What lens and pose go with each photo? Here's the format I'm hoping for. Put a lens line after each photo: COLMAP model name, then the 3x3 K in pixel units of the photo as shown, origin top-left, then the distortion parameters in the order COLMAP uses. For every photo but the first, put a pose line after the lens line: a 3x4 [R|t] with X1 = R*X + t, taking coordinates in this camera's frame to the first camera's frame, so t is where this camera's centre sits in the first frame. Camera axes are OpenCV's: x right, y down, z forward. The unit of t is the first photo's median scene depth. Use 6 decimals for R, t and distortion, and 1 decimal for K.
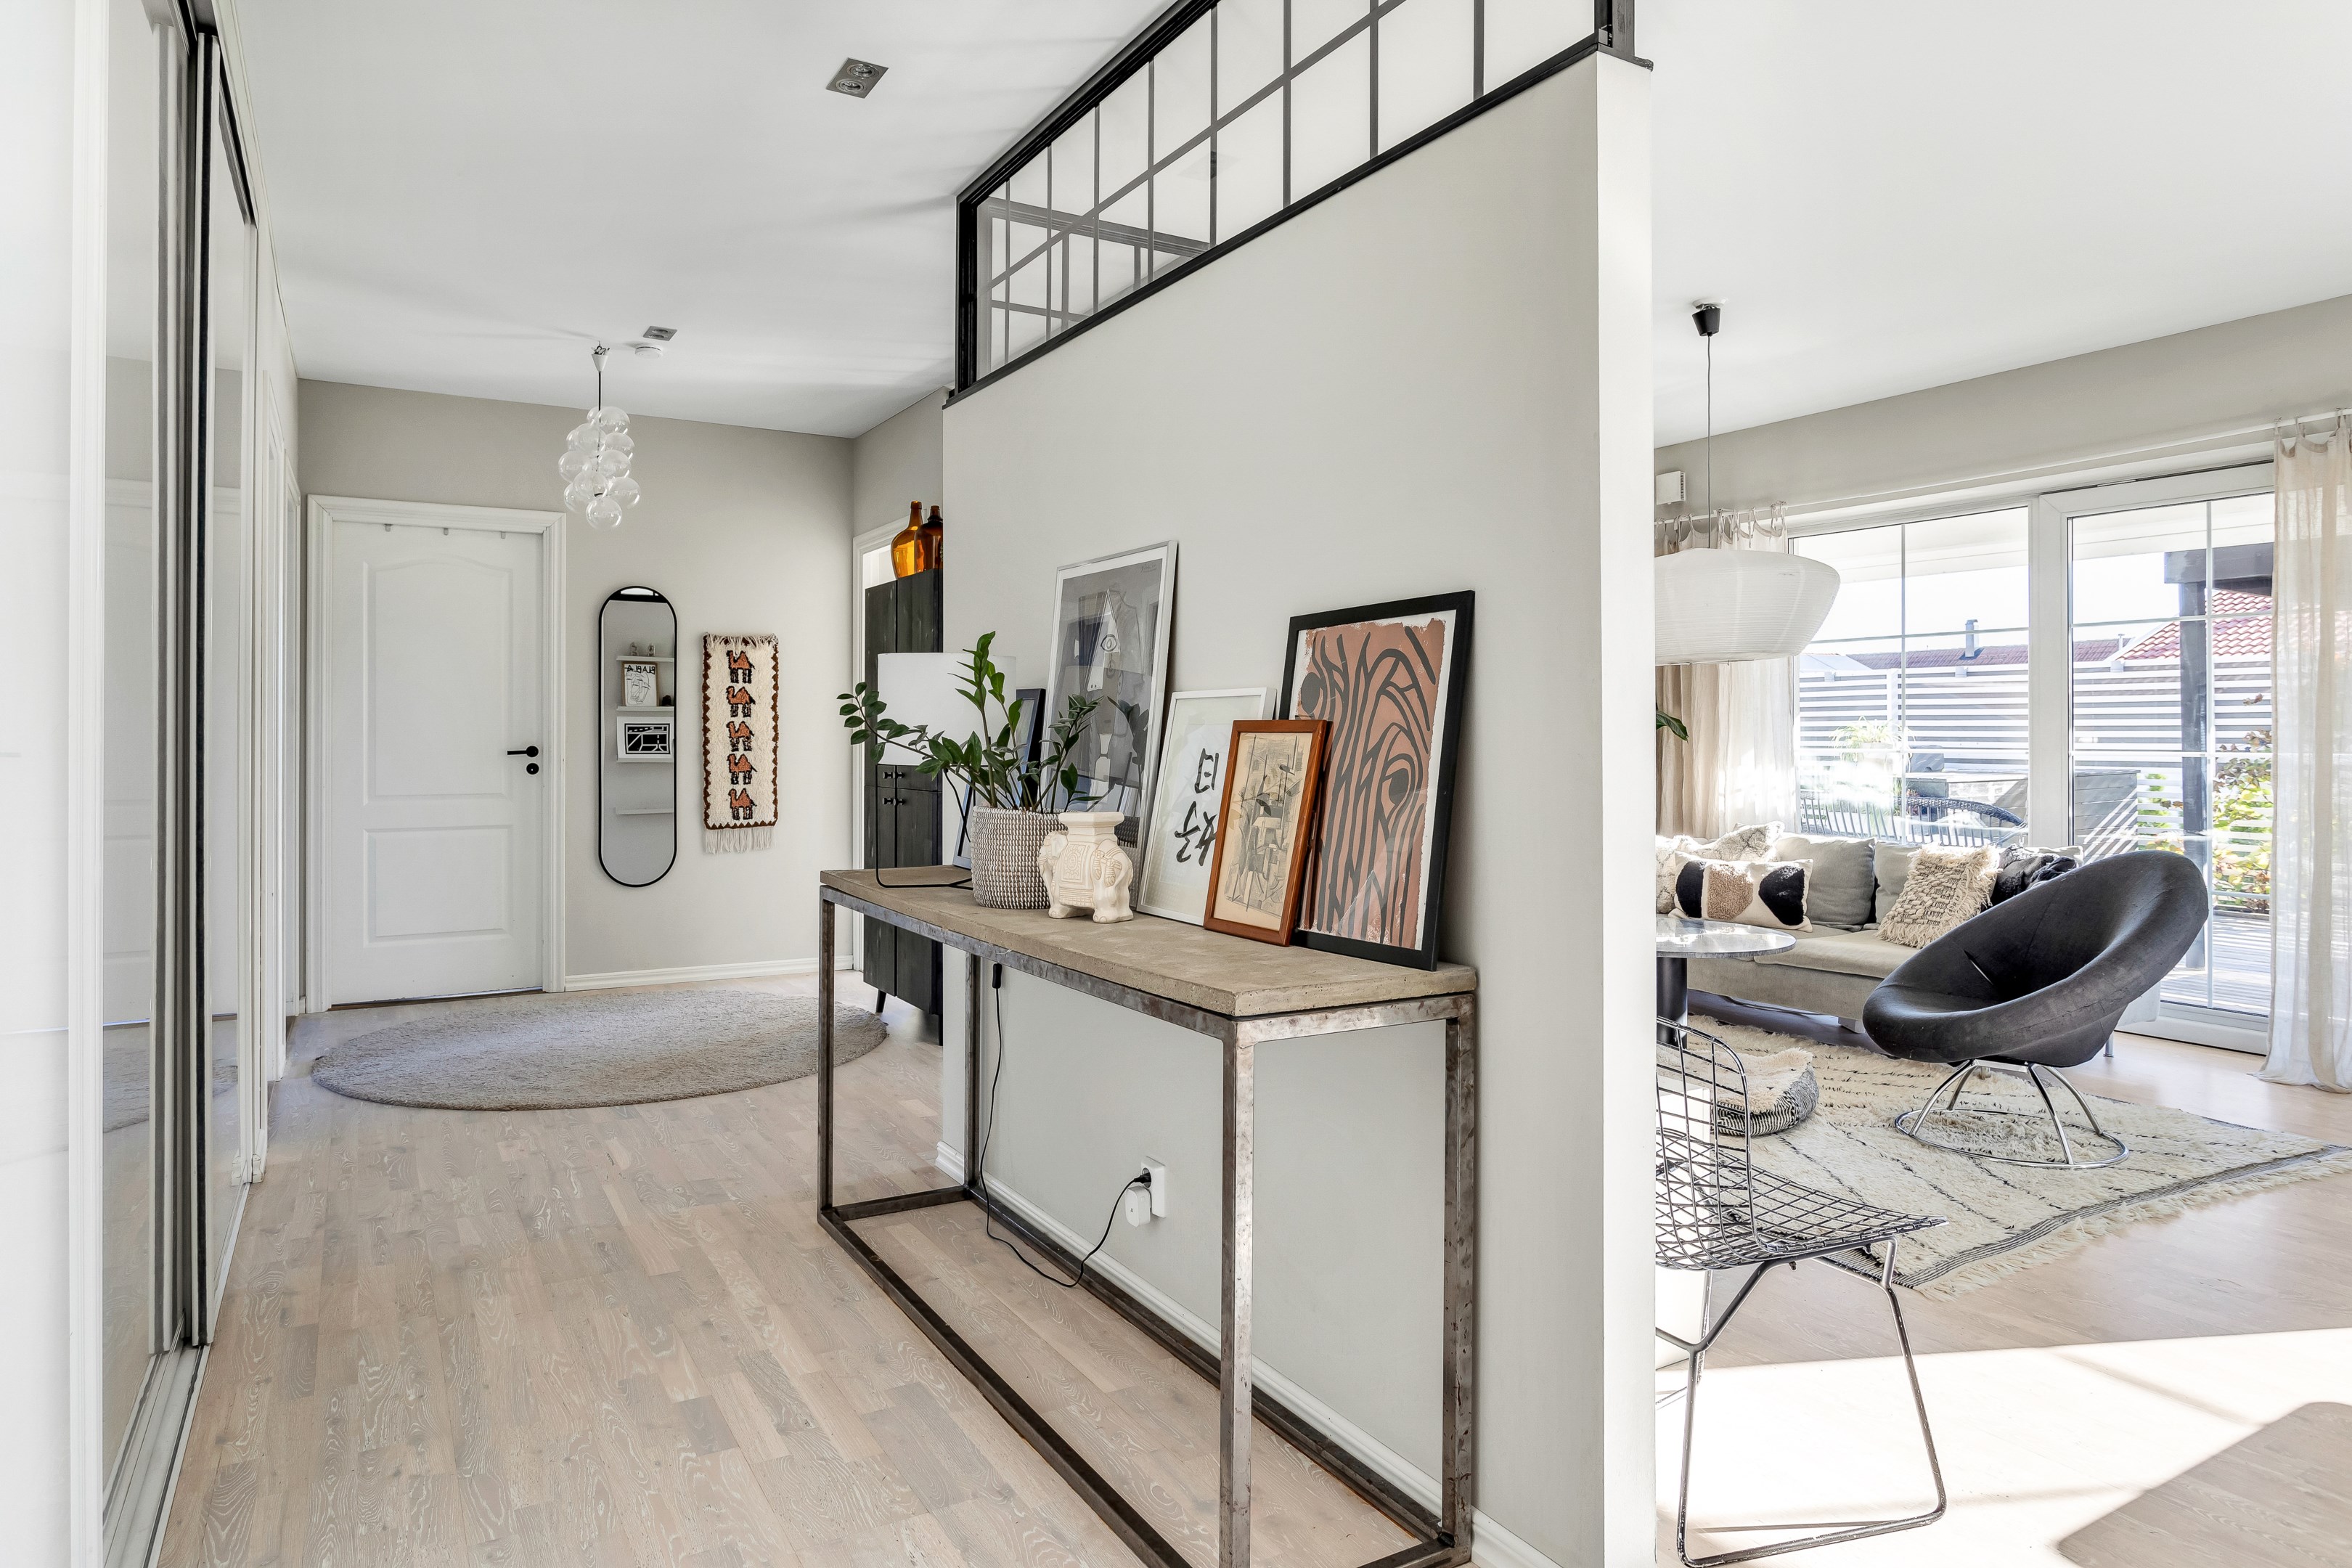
lens RADIAL K [[1426.5, 0, 1187.6], [0, 1426.5, 739.6], [0, 0, 1]] dist [-0.005398, 0.000302]
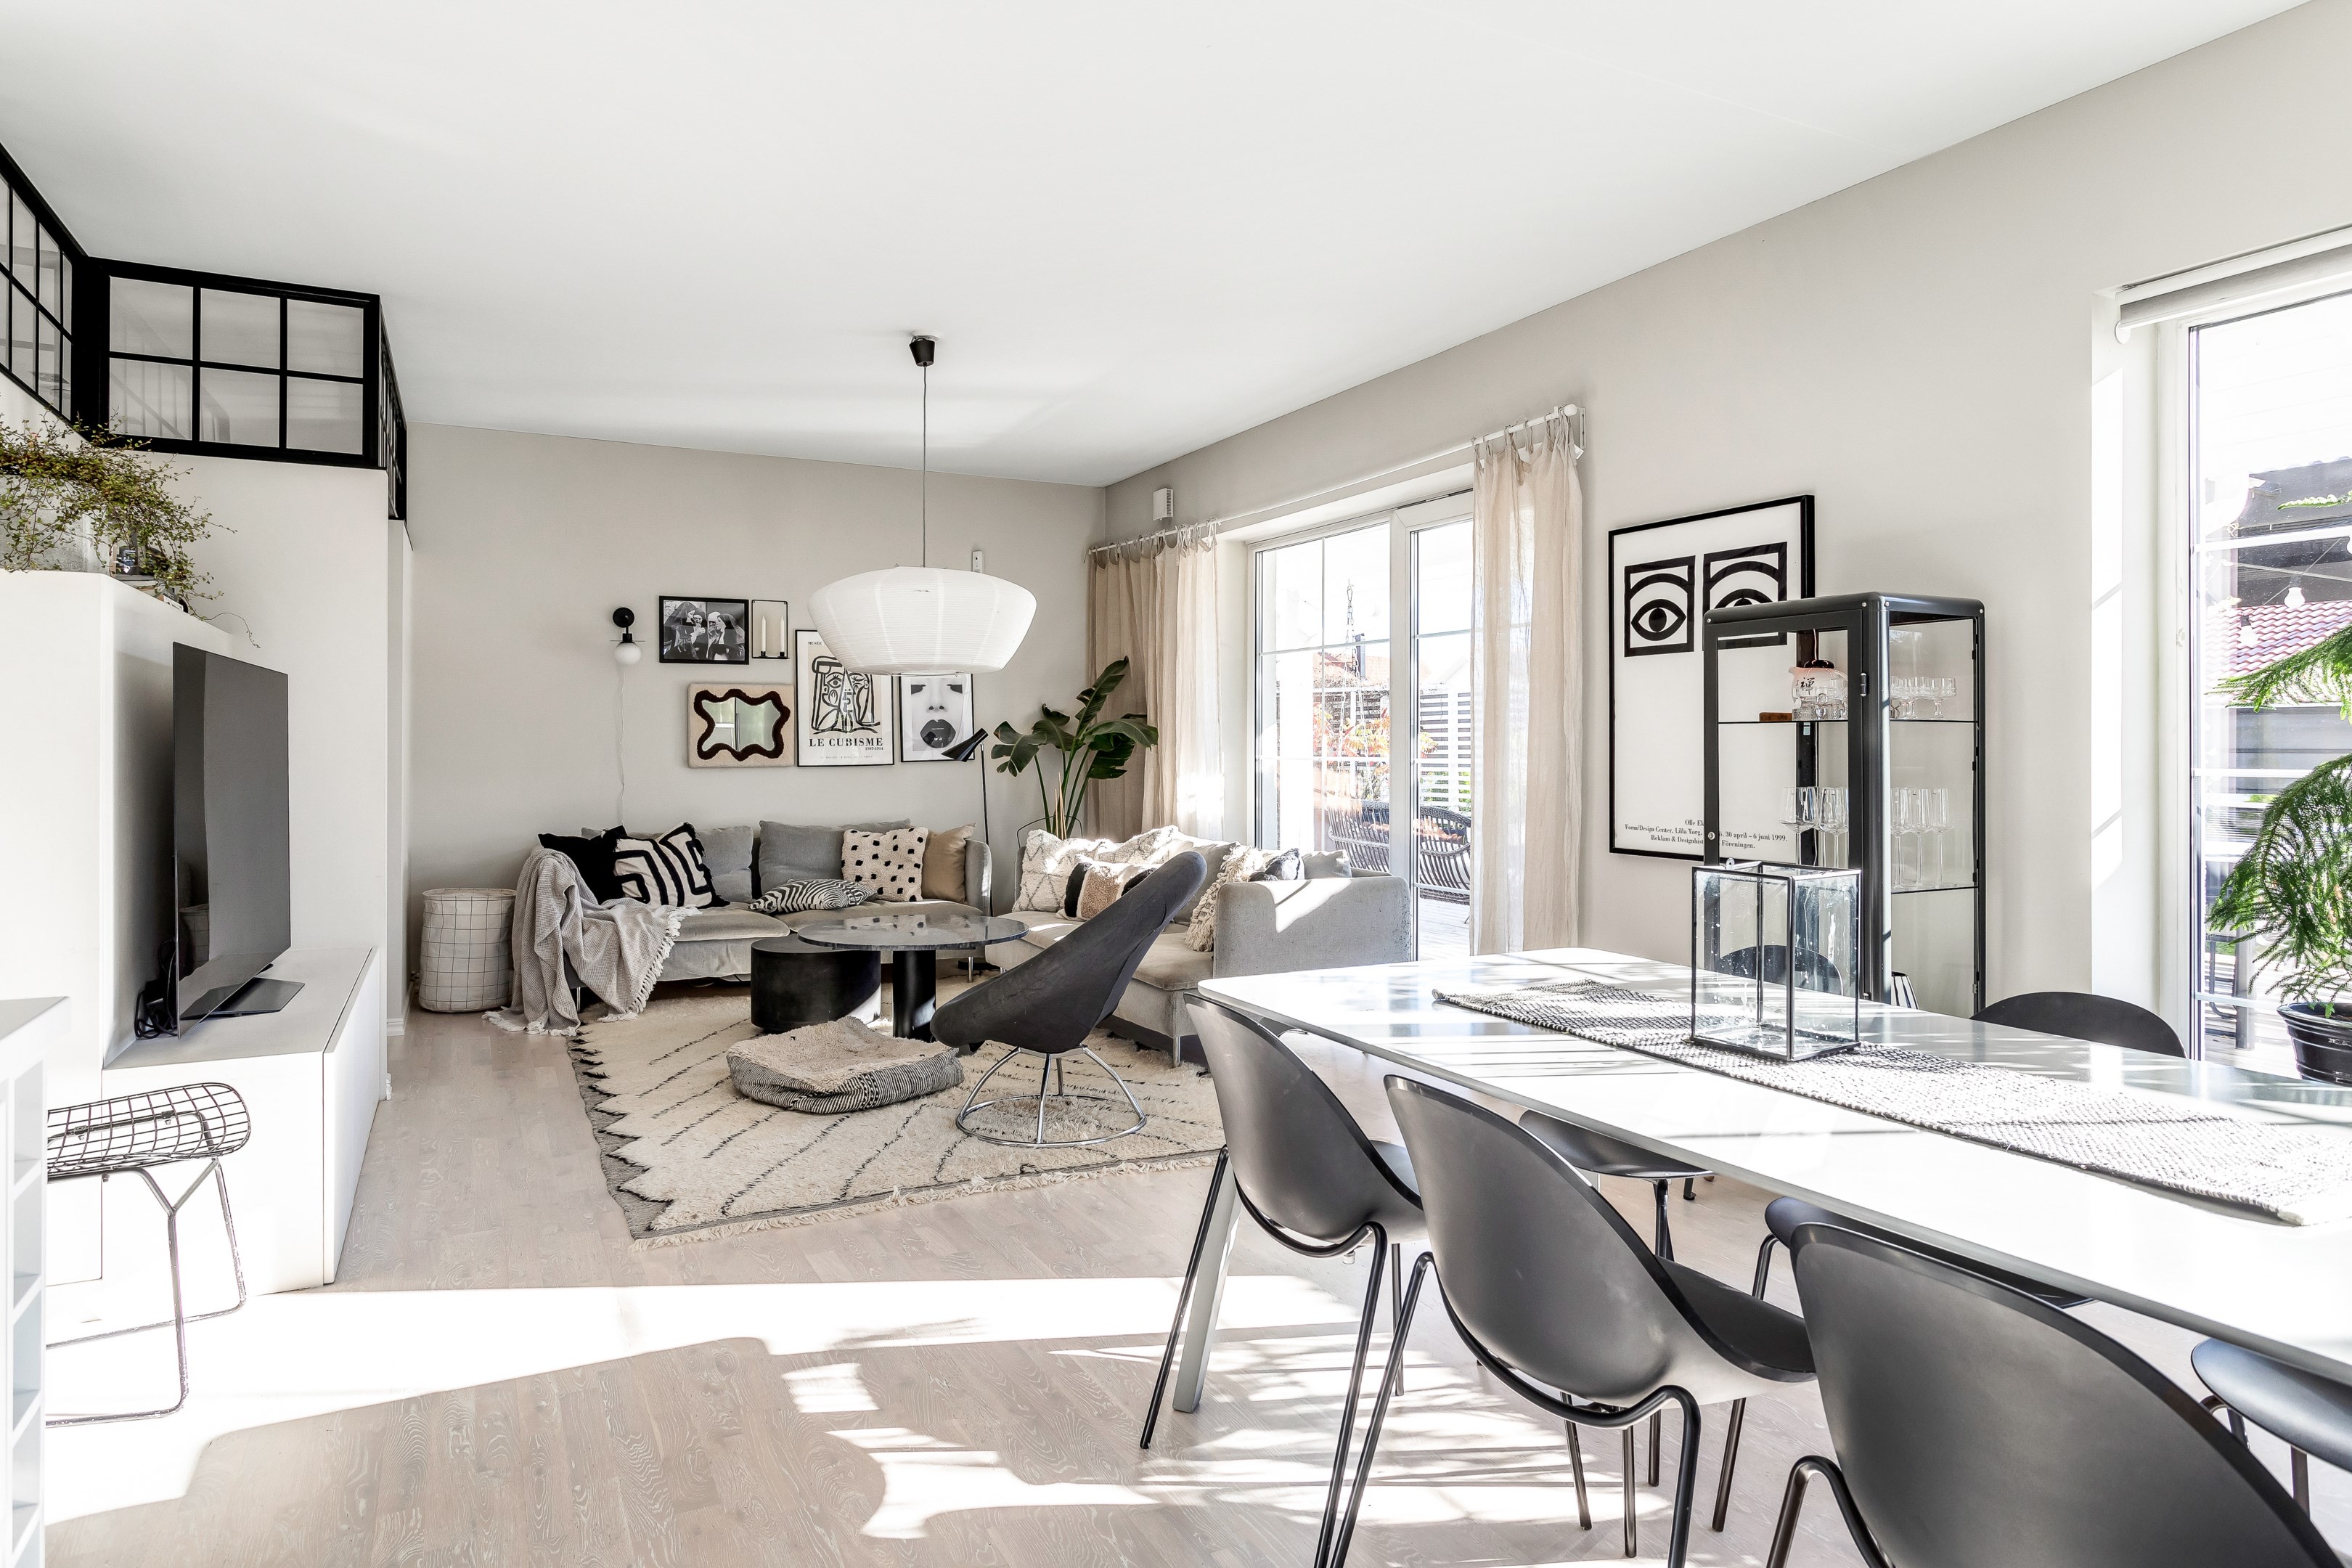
lens RADIAL K [[1426.5, 0, 1187.6], [0, 1426.5, 739.6], [0, 0, 1]] dist [-0.005398, 0.000302]
pose [[0.998262, 0.002593, -0.058867, 0.626556], [-0.003054, 0.999965, -0.007741, 0.003488], [0.058845, 0.007907, 0.998236, -0.049409]]
